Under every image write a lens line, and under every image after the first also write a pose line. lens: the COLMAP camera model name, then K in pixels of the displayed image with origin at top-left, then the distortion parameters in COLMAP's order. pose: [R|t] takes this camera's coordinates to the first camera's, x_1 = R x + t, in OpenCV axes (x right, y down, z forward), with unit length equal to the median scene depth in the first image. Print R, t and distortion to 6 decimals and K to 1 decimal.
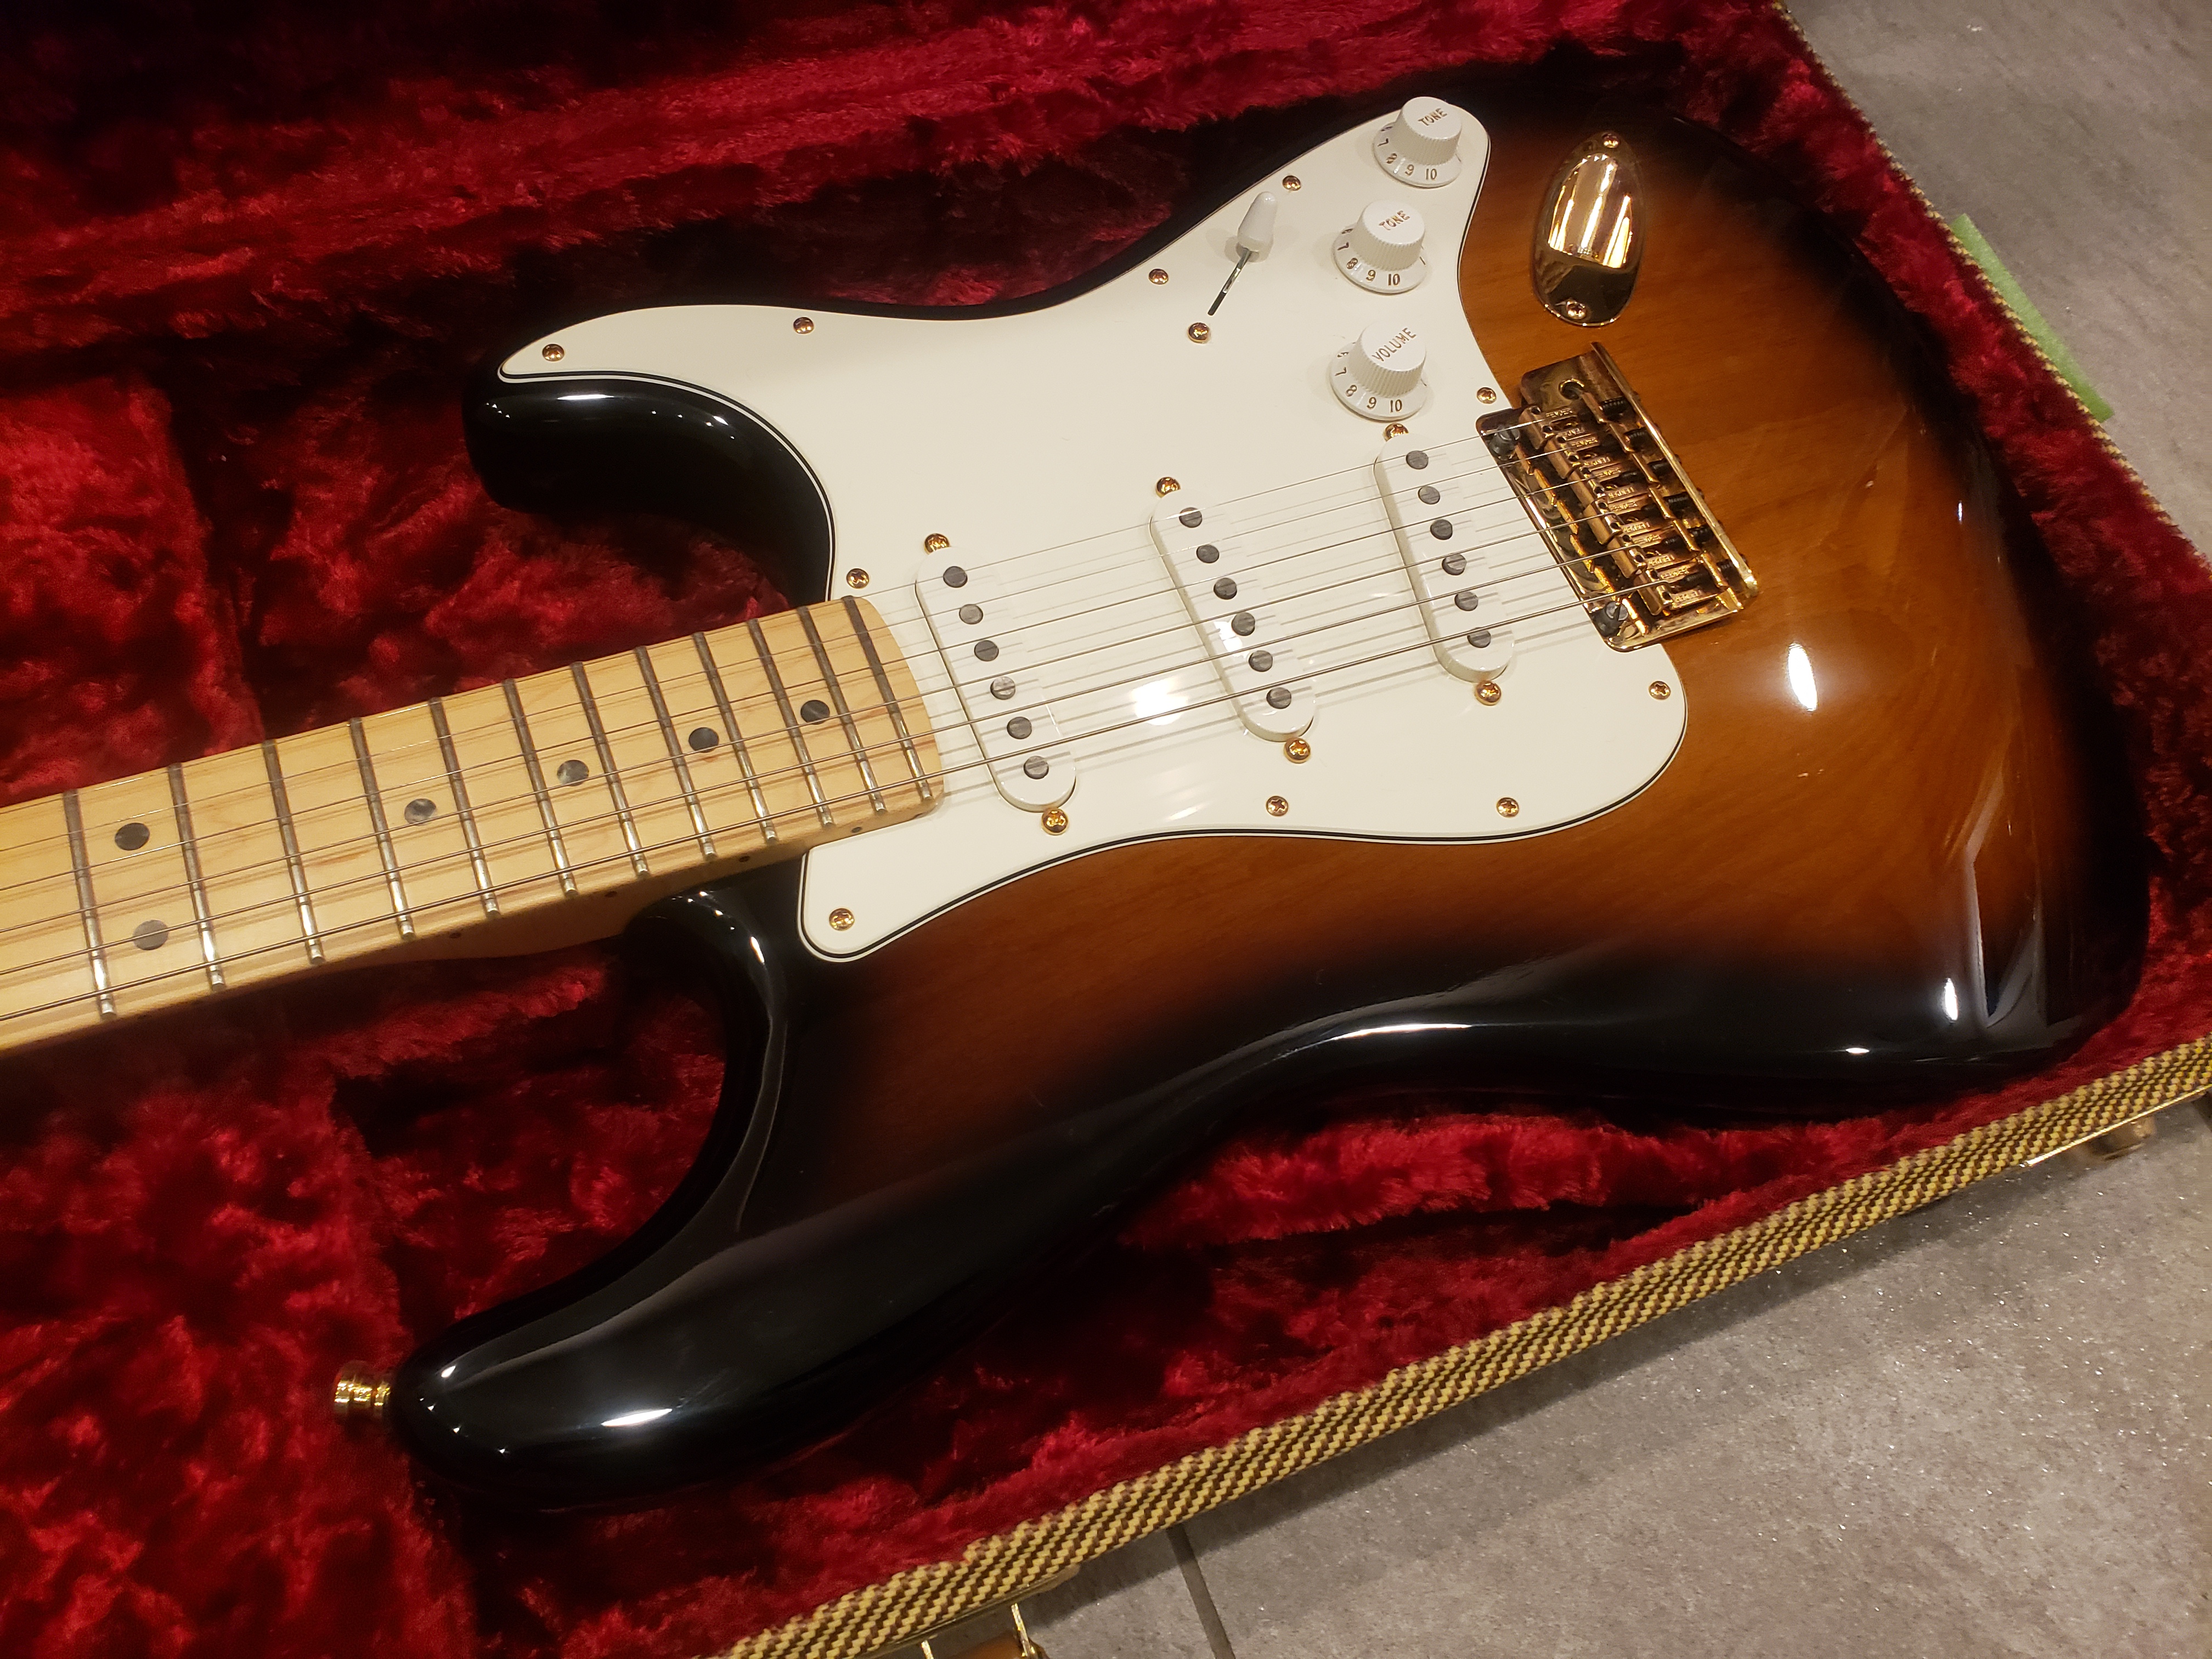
lens RADIAL K [[1749.9, 0, 1067.3], [0, 1749.9, 829.8], [0, 0, 1]] dist [0.002577, 0.015842]
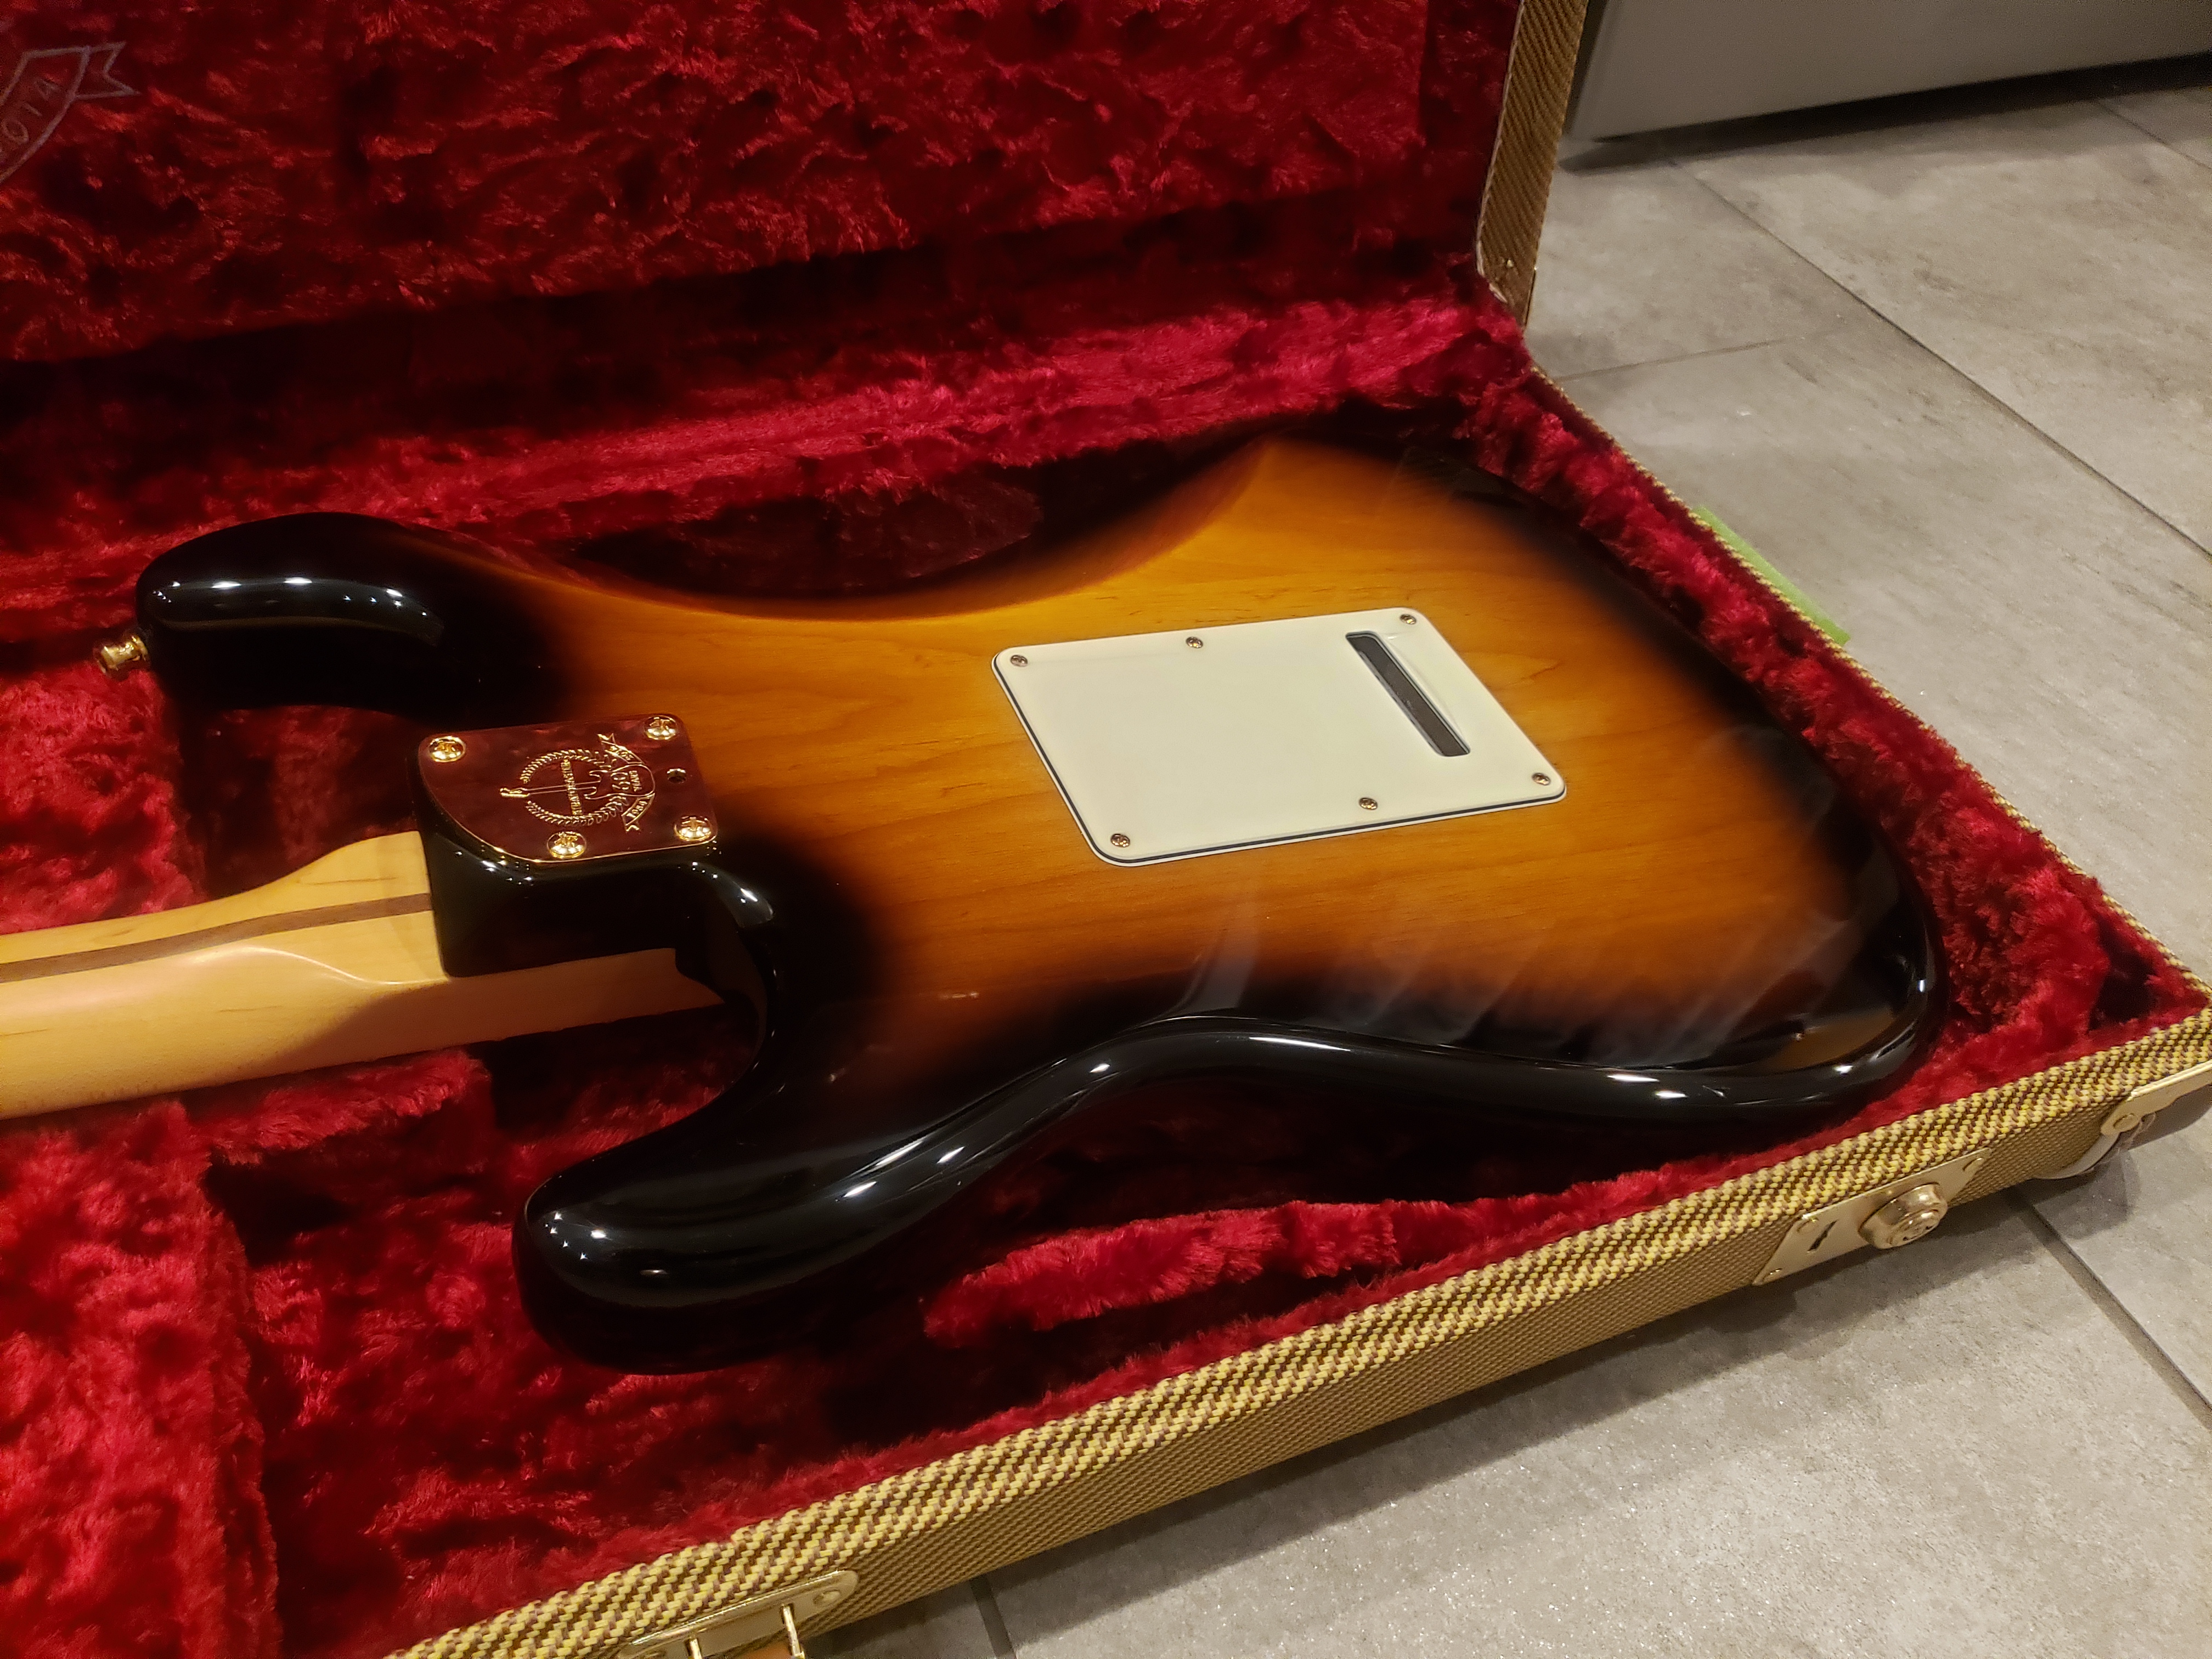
lens RADIAL K [[1749.9, 0, 1076.8], [0, 1749.9, 868.0], [0, 0, 1]] dist [0.002577, 0.015842]
pose [[0.997593, -0.048865, -0.049190, 0.166536], [0.030577, 0.946785, -0.320410, 0.293876], [0.062229, 0.318135, 0.946001, -0.066384]]
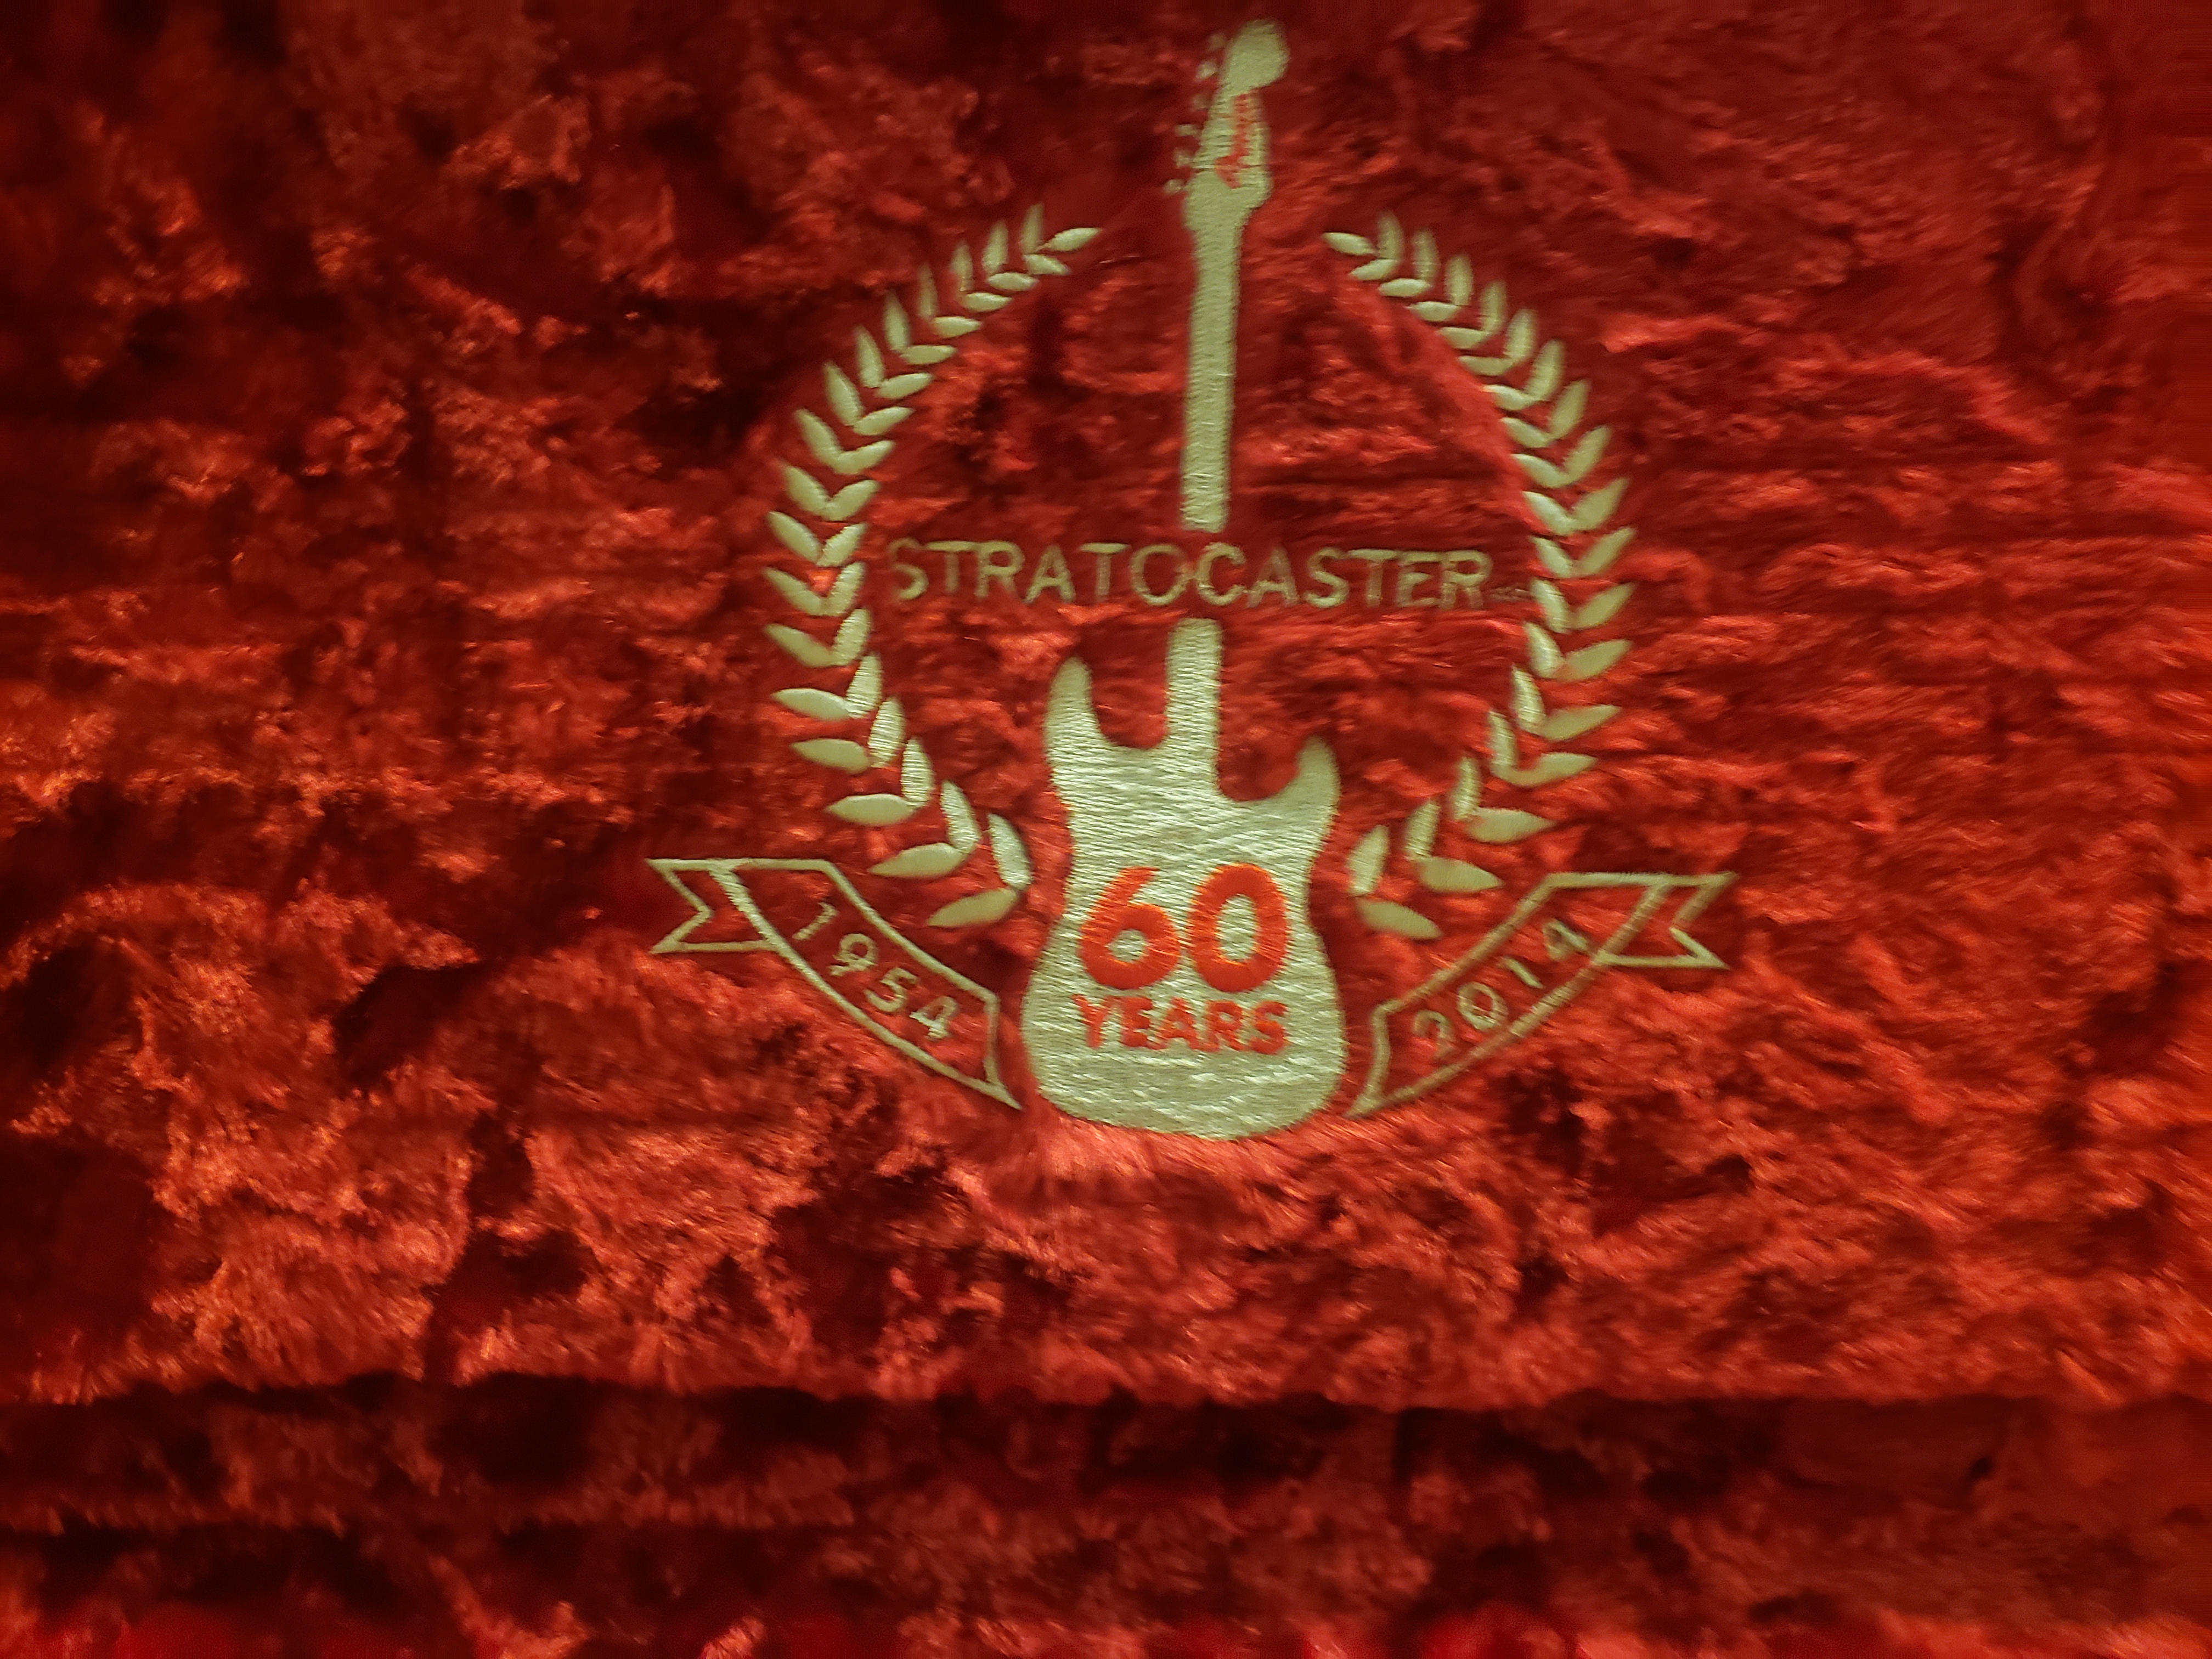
lens RADIAL K [[1749.9, 0, 1119.4], [0, 1749.9, 822.1], [0, 0, 1]] dist [0.002577, 0.015842]
pose [[0.924108, 0.025450, -0.381282, -0.414336], [-0.282809, 0.716570, -0.637610, -0.158459], [0.256988, 0.697051, 0.669385, 0.330206]]
